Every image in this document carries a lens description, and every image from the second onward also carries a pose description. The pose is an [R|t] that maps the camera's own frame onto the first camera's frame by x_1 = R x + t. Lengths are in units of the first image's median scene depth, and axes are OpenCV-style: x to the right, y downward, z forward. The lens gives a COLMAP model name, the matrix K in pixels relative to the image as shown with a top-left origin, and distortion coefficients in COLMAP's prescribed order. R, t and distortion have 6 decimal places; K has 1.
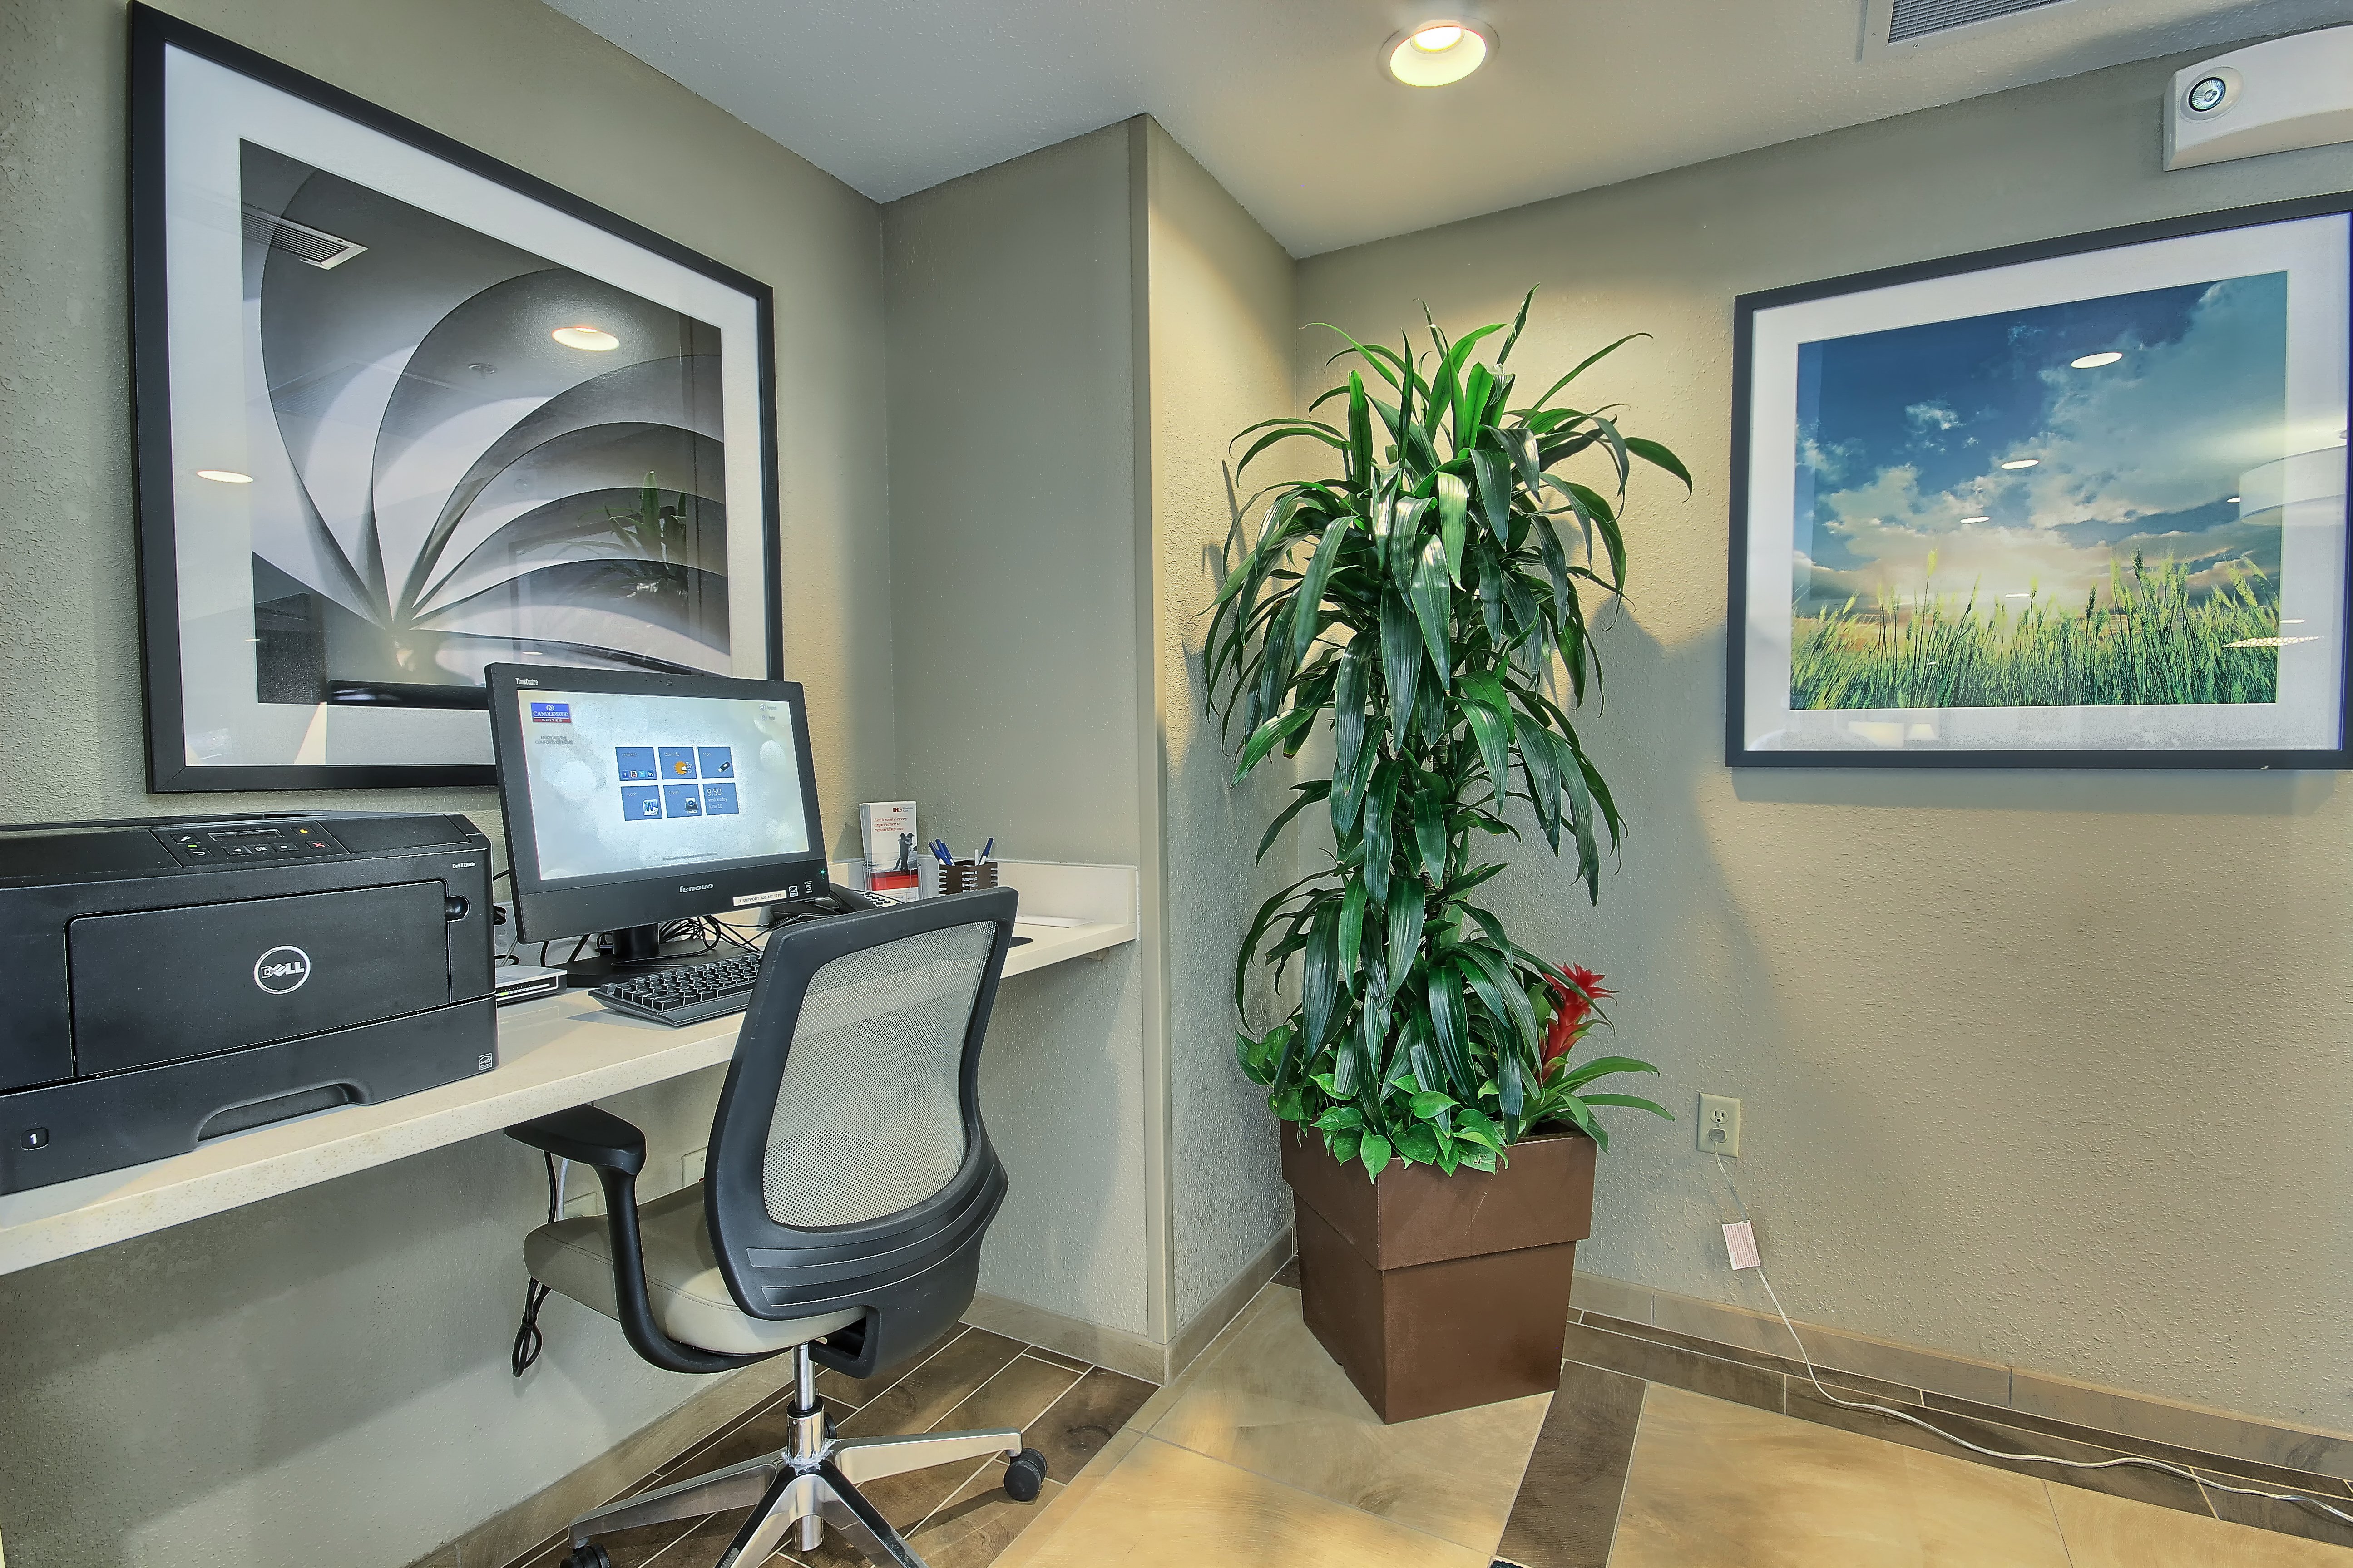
lens RADIAL K [[1098.7, 0, 1198.3], [0, 1098.7, 778.8], [0, 0, 1]] dist [-0.000797, -0.004483]
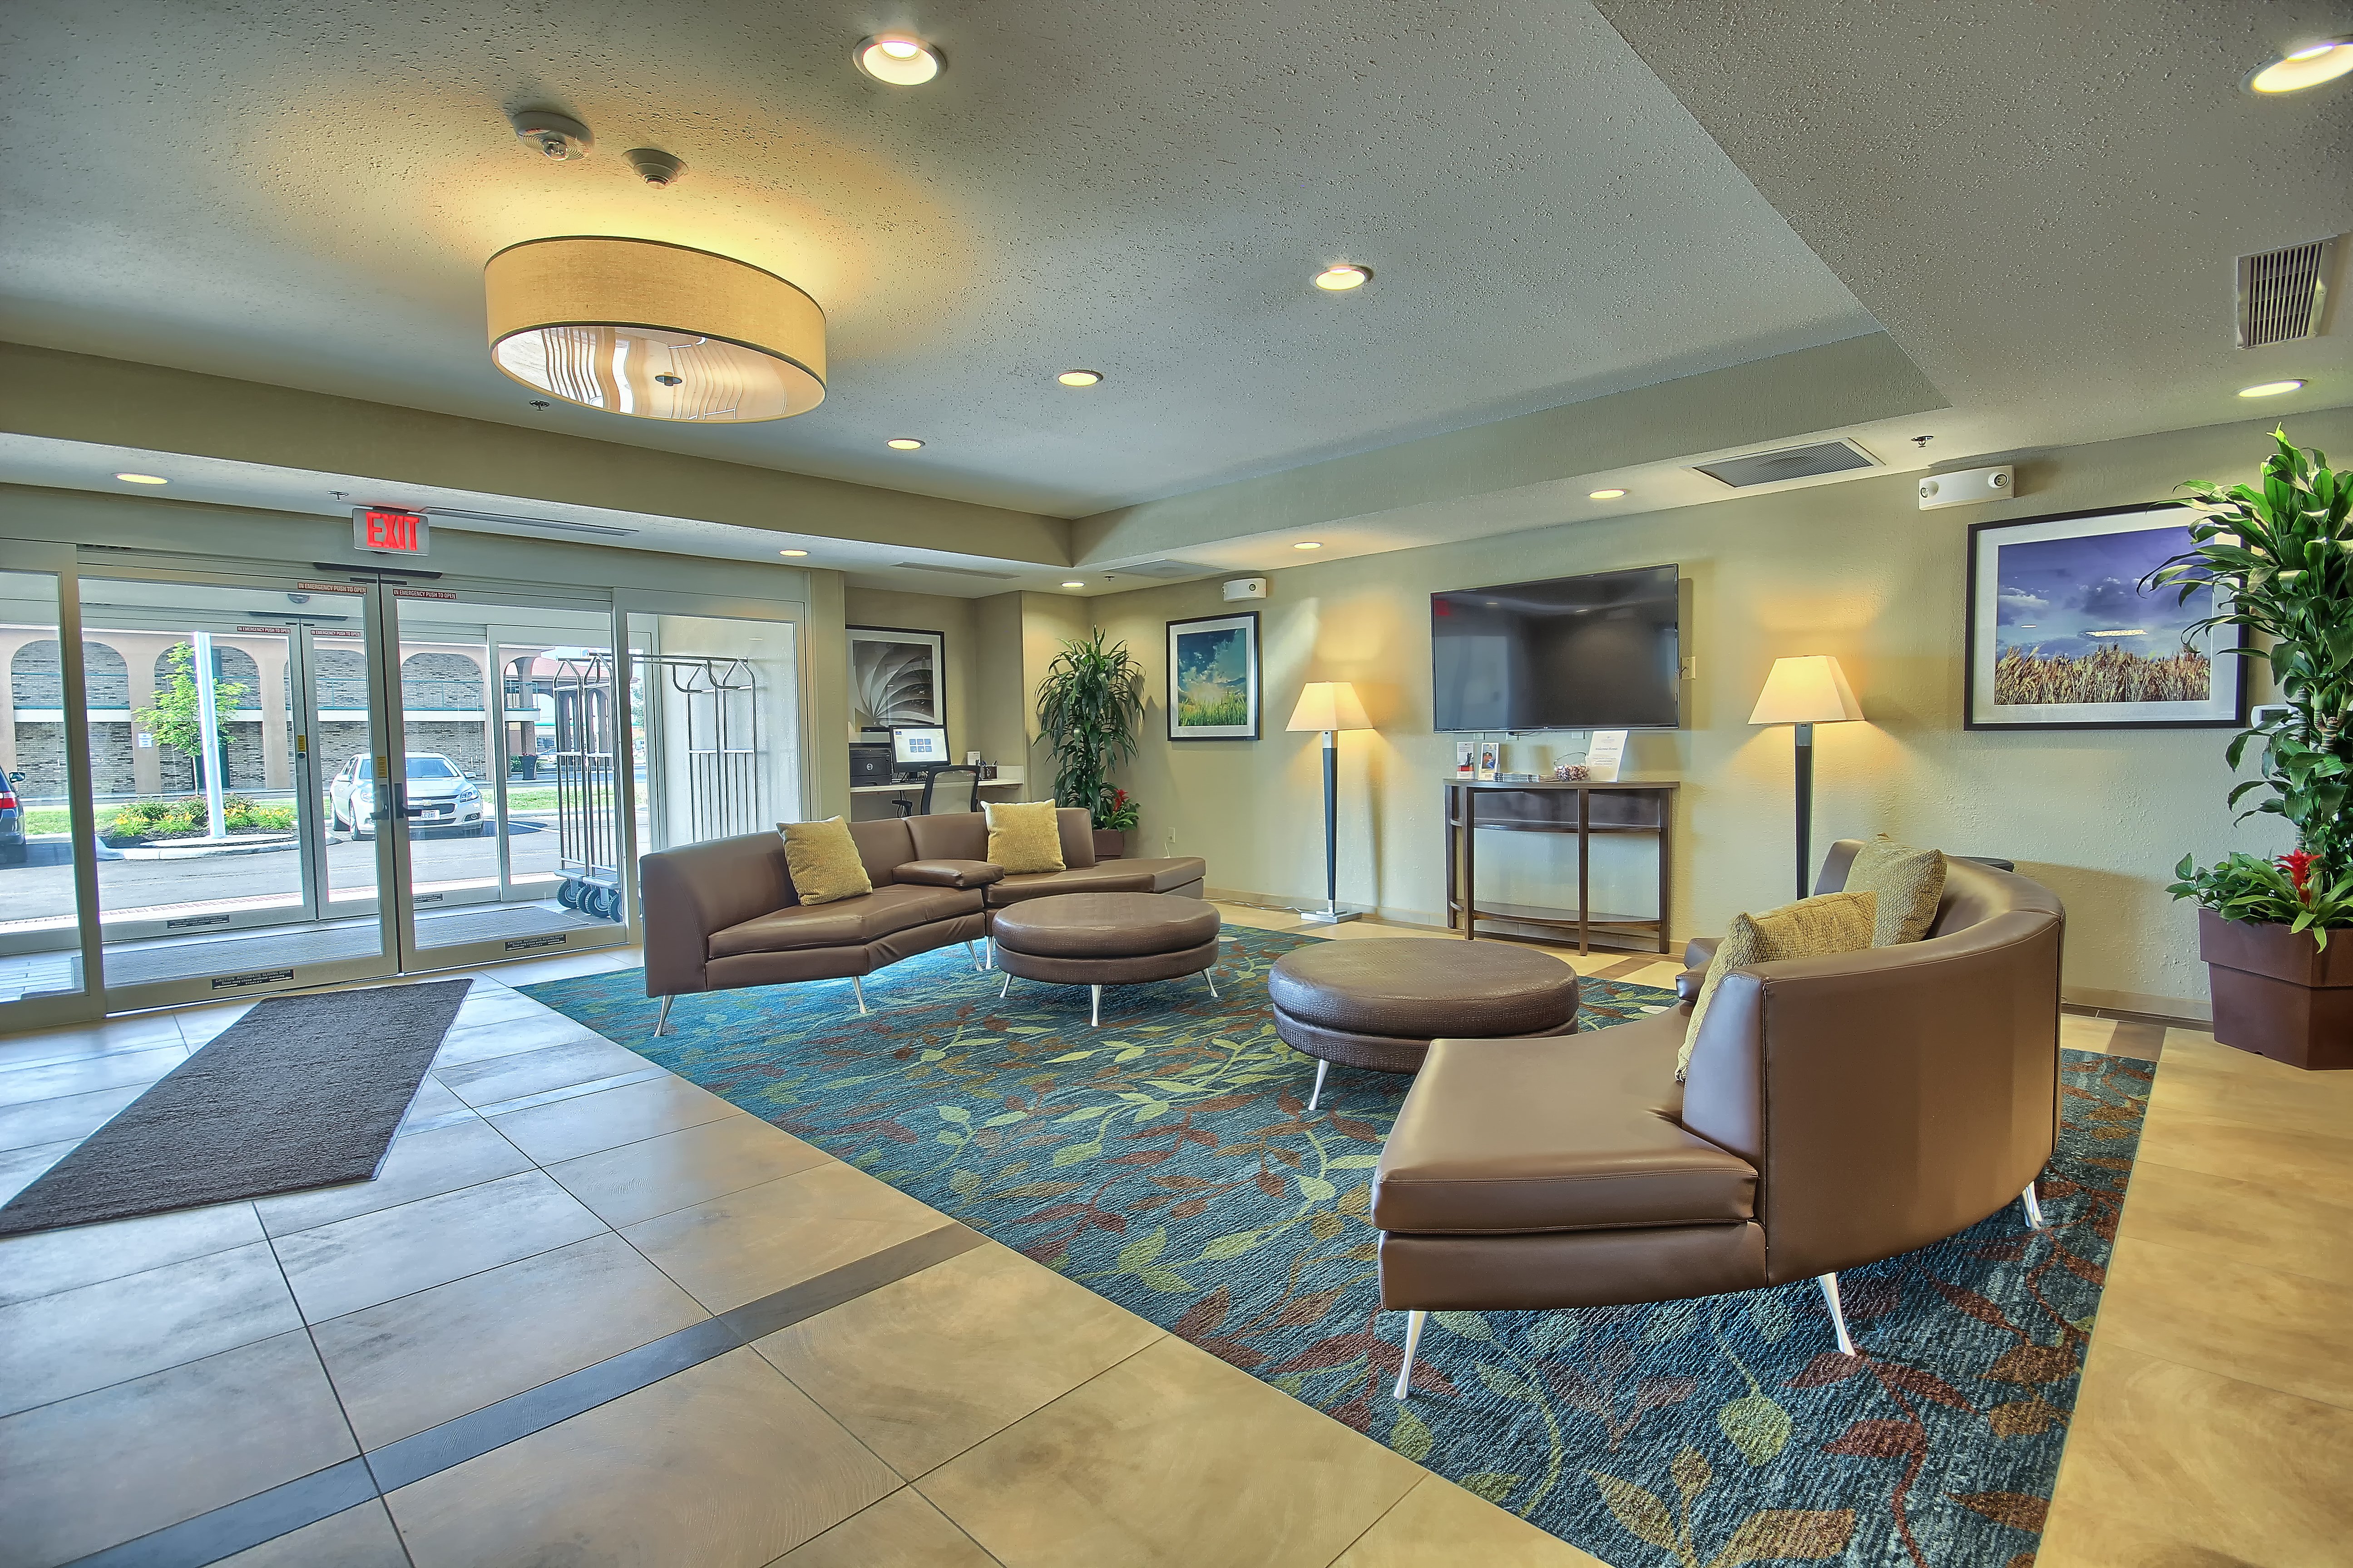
lens RADIAL K [[1098.7, 0, 1174.6], [0, 1098.7, 782.9], [0, 0, 1]] dist [-0.000797, -0.004483]
pose [[0.959254, 0.000075, -0.282546, 1.759608], [0.002320, 0.999964, 0.008141, 0.113764], [0.282536, -0.008465, 0.959219, -2.986445]]
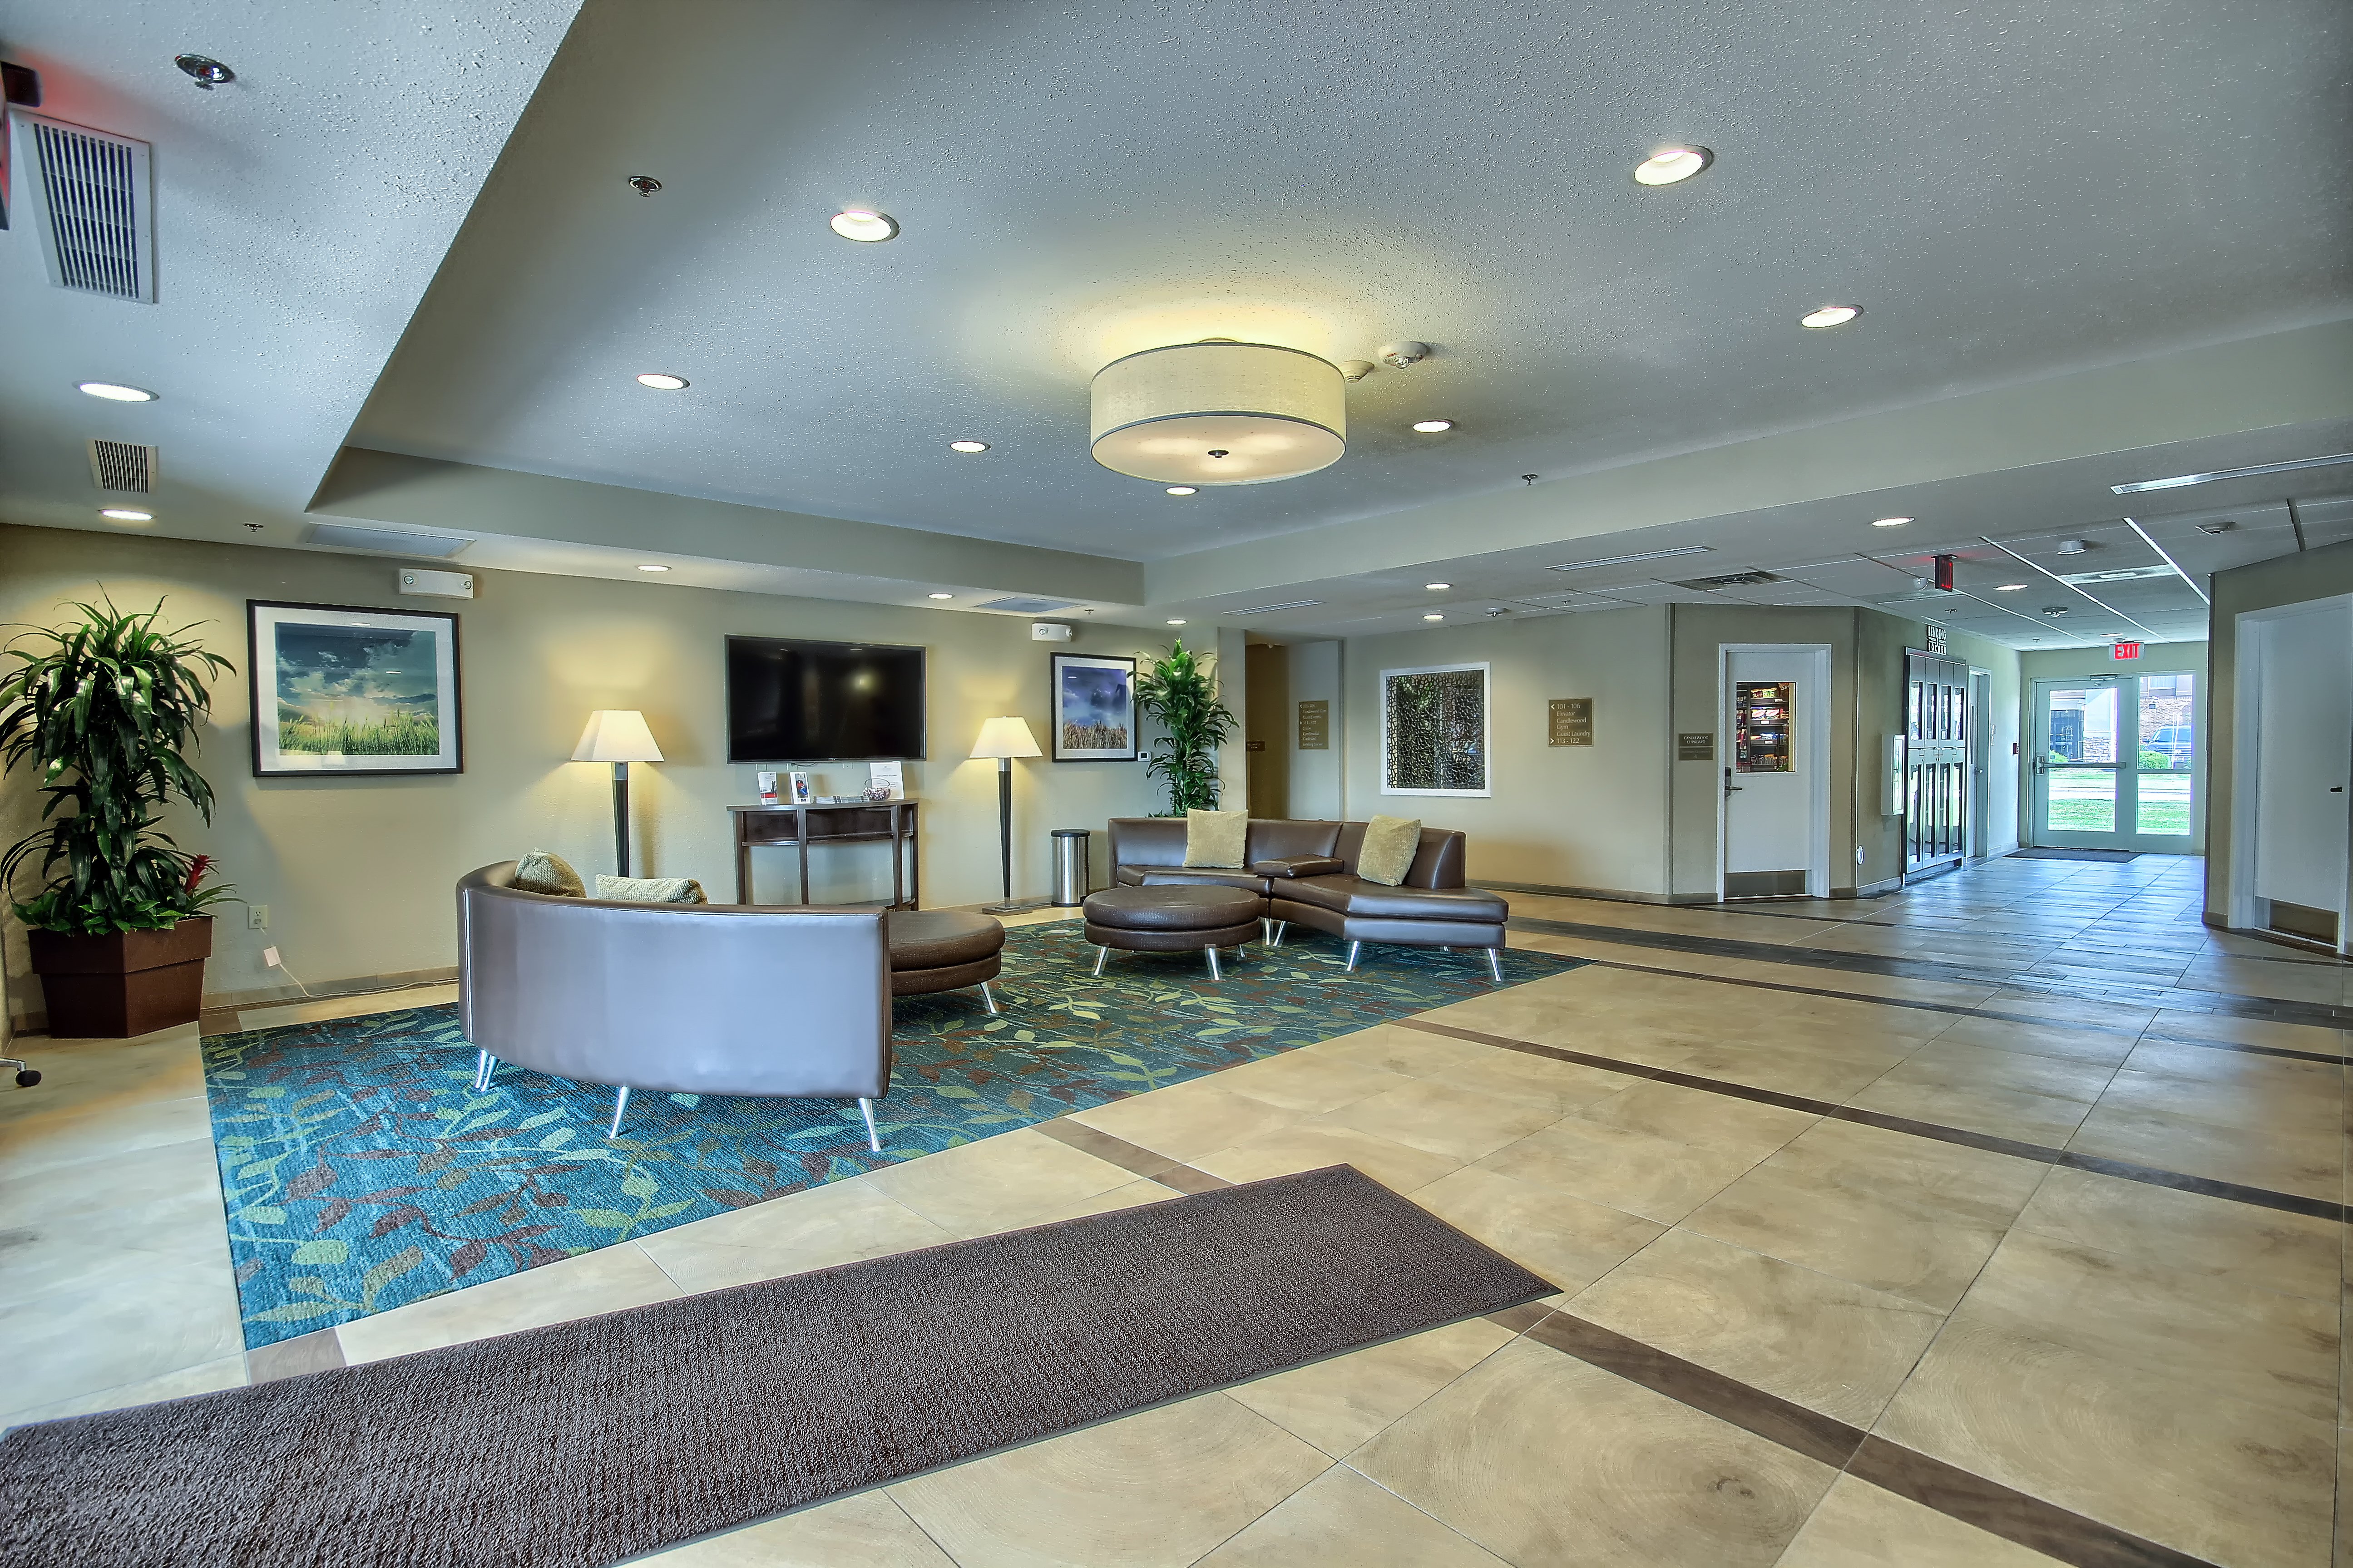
lens RADIAL K [[1098.7, 0, 1191.7], [0, 1098.7, 797.4], [0, 0, 1]] dist [-0.000797, -0.004483]
pose [[0.319090, -0.038539, 0.946941, -1.402747], [0.045052, 0.998660, 0.025463, 0.076923], [-0.946653, 0.034536, 0.320399, -2.139368]]
